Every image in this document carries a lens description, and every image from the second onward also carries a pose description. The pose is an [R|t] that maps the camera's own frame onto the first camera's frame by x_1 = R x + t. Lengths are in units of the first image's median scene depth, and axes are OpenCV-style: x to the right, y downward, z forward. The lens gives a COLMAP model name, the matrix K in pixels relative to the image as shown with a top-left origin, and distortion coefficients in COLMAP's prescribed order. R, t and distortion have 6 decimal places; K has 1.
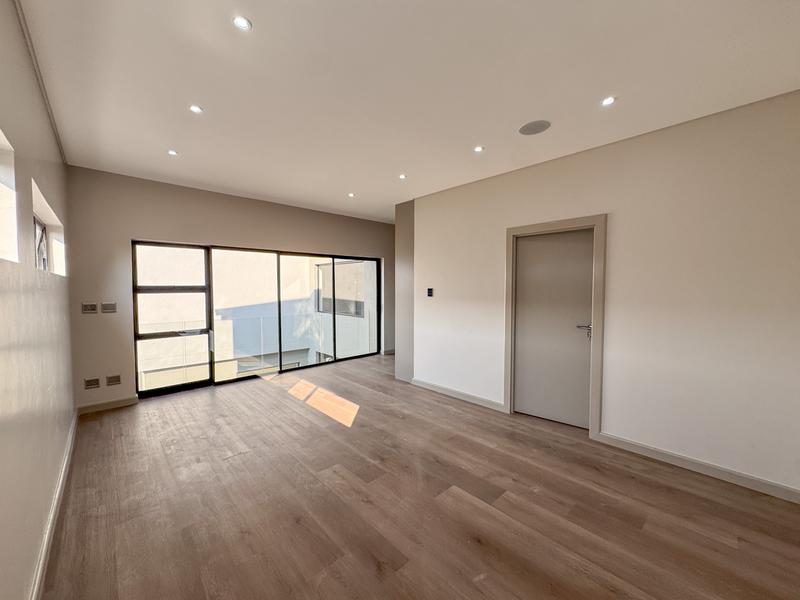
lens RADIAL K [[318.5, 0, 401.1], [0, 318.5, 301.7], [0, 0, 1]] dist [0.001706, -0.000622]
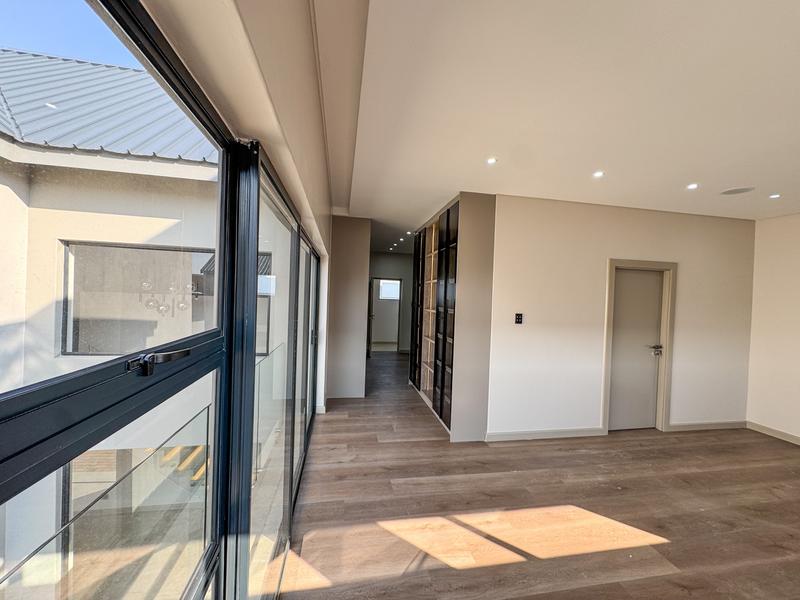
lens RADIAL K [[318.5, 0, 399.9], [0, 318.5, 300.0], [0, 0, 1]] dist [0.001706, -0.000622]
pose [[0.536557, 0.007448, 0.843831, -0.914810], [0.001991, 0.999947, -0.010092, -0.082892], [-0.843862, 0.007095, 0.536513, 1.009505]]
